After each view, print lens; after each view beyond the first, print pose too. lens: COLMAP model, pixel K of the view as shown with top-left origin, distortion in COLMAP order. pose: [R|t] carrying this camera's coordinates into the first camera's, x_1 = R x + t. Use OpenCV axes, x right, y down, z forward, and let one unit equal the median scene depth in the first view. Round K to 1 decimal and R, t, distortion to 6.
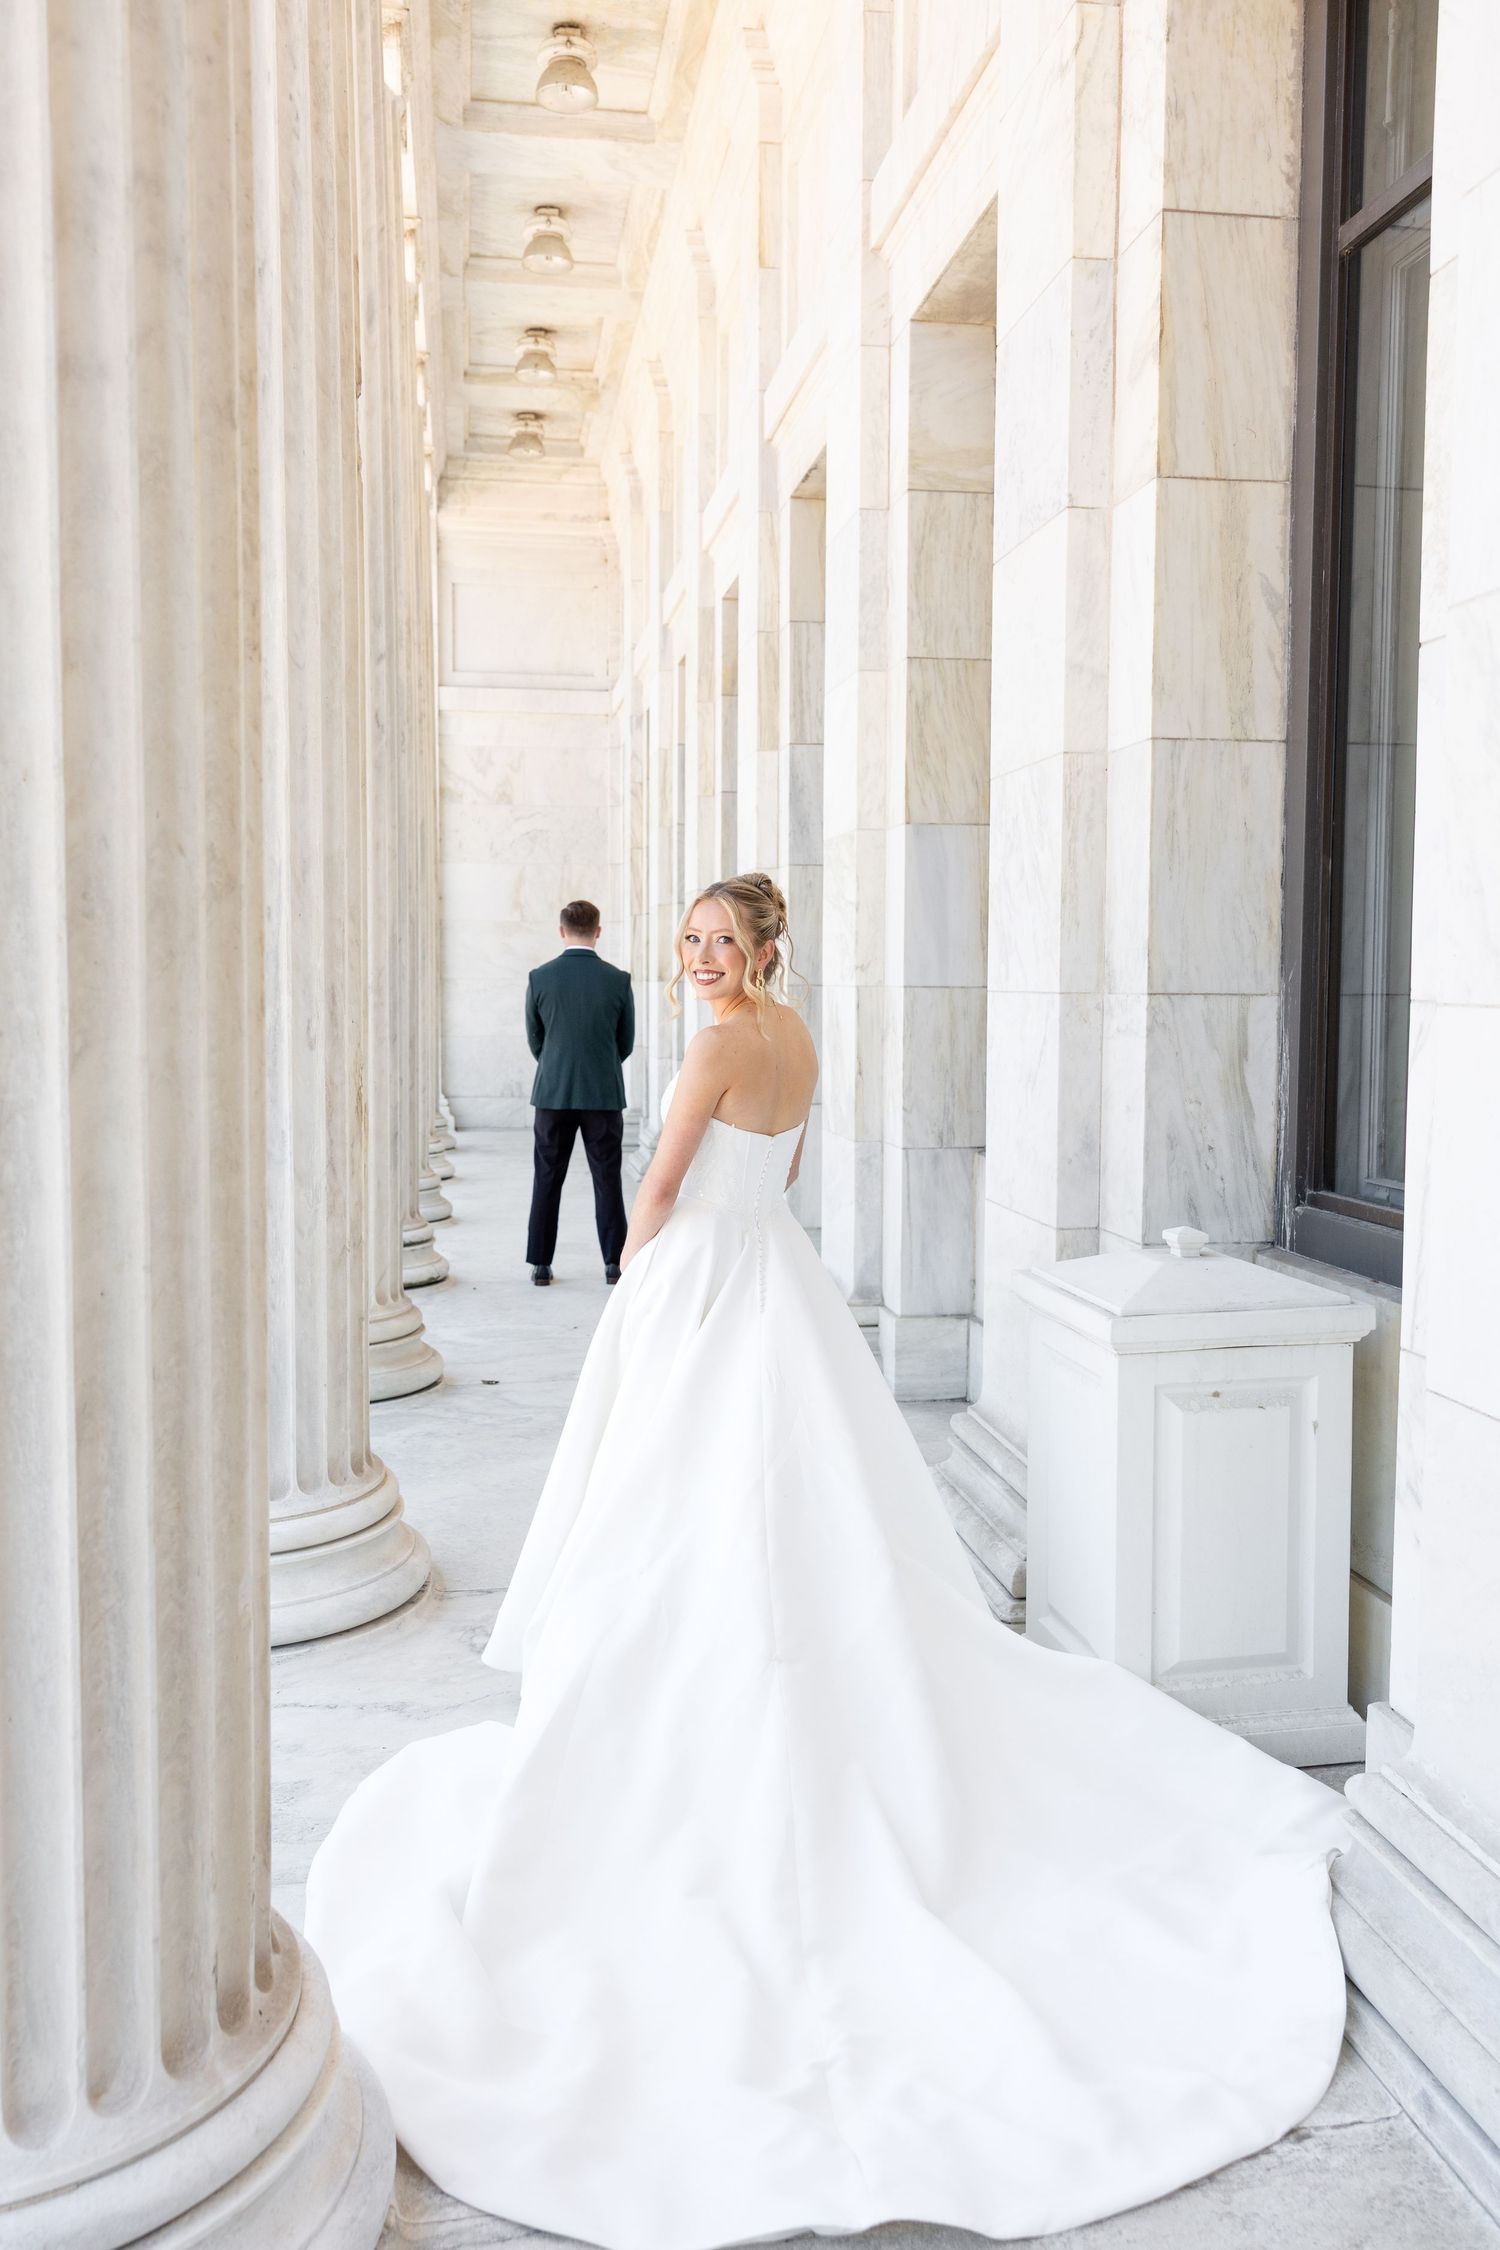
lens RADIAL K [[1812.6, 0, 762.9], [0, 1812.6, 1095.8], [0, 0, 1]] dist [-0.010921, -0.012169]
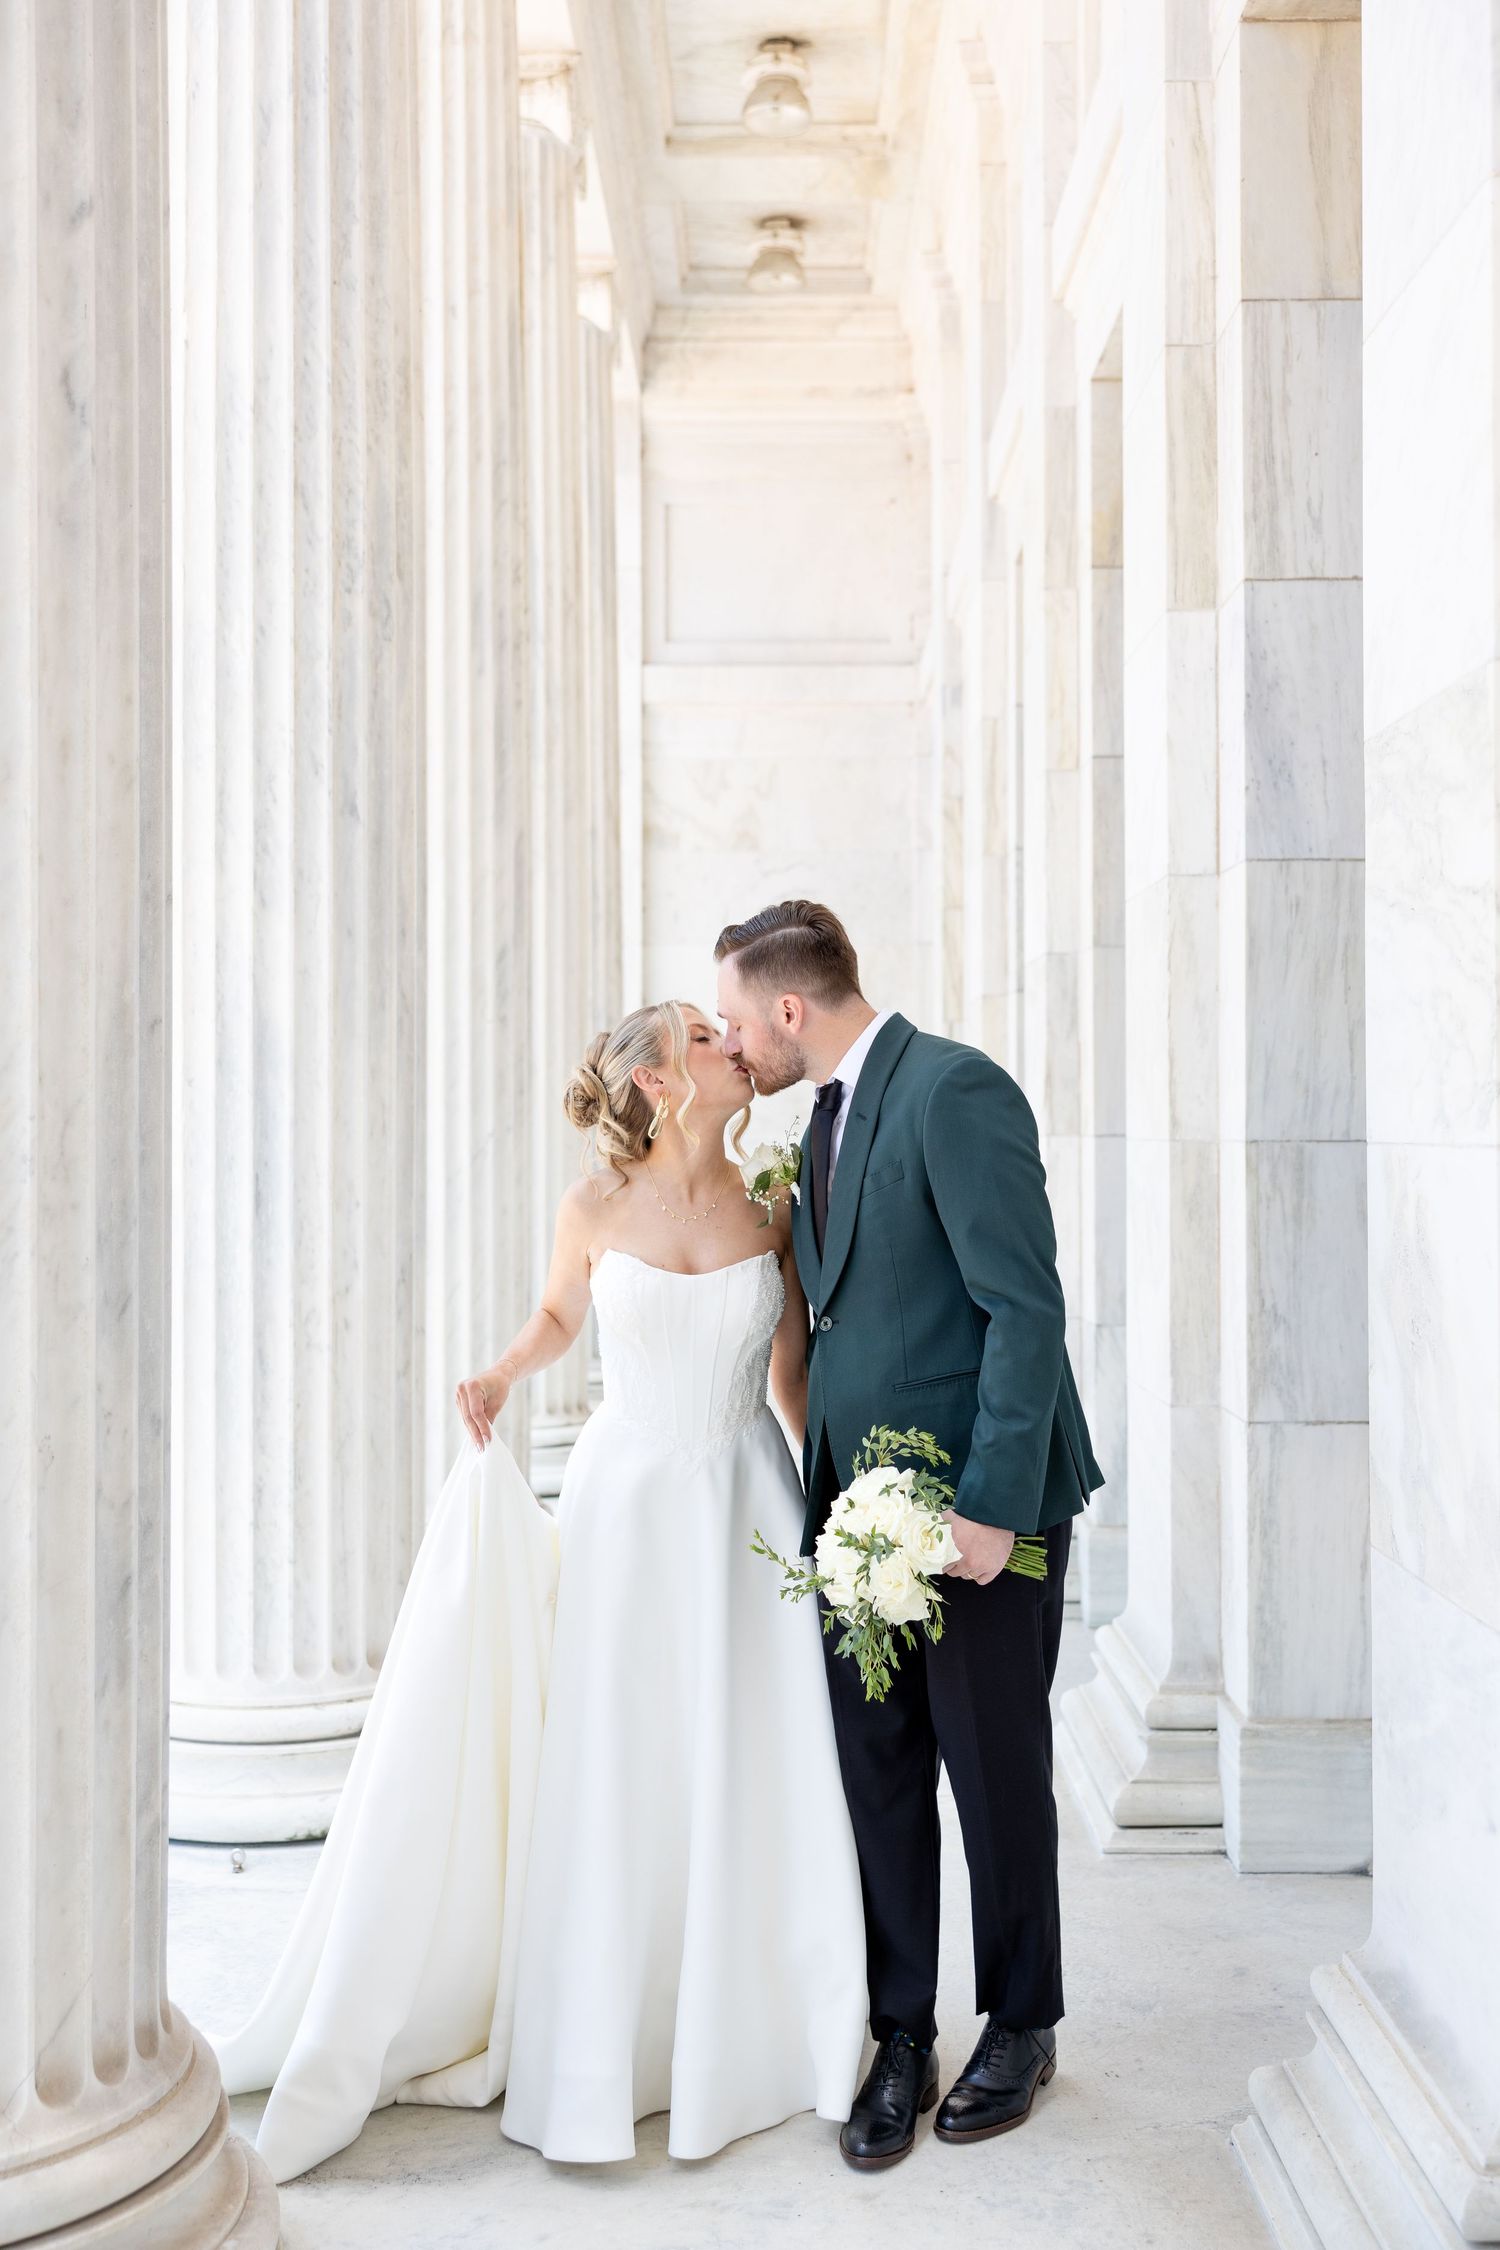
lens RADIAL K [[2381.5, 0, 768.8], [0, 2381.5, 1097.2], [0, 0, 1]] dist [-0.000259, 0.000000]
pose [[0.986499, -0.009038, -0.163516, -0.005923], [-0.003818, 0.996935, -0.078135, -0.030481], [0.163721, 0.077705, 0.983442, 0.481731]]
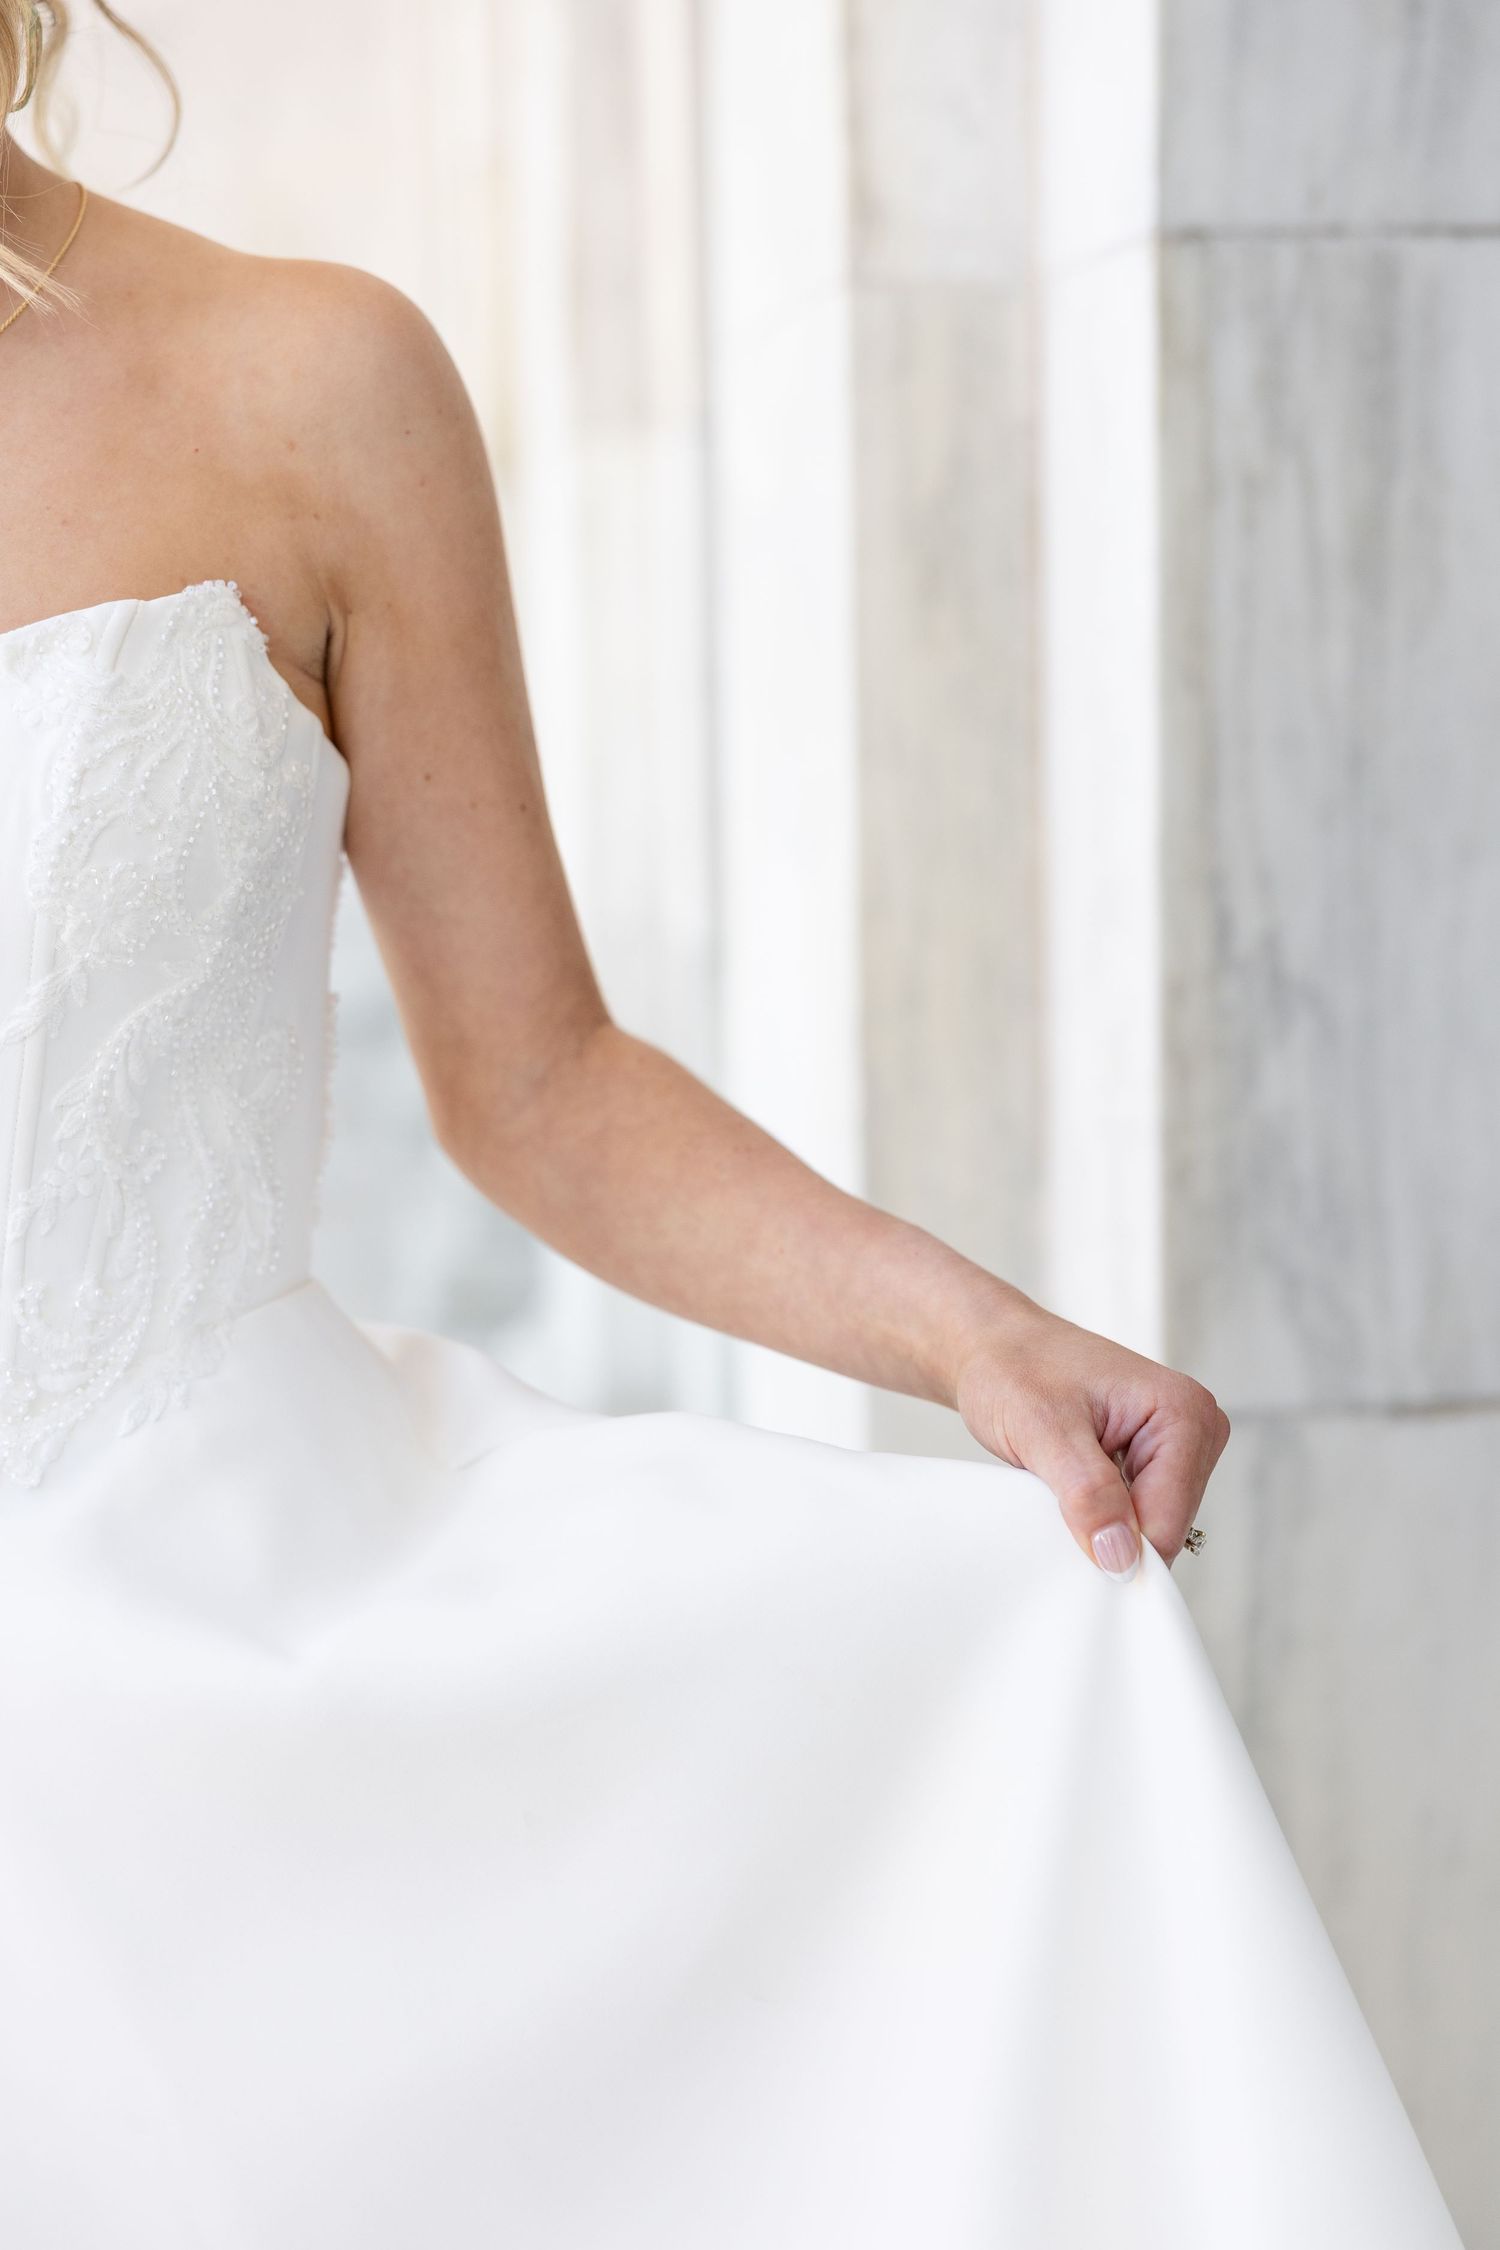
lens RADIAL K [[3917.8, 0, 764.8], [0, 3917.8, 1135.2], [0, 0, 1]] dist [0.067260, 0.000000]
pose [[0.998752, -0.015846, -0.047354, 0.001877], [0.019443, 0.996881, 0.076490, -0.032383], [0.045994, -0.077315, 0.995945, 0.871710]]
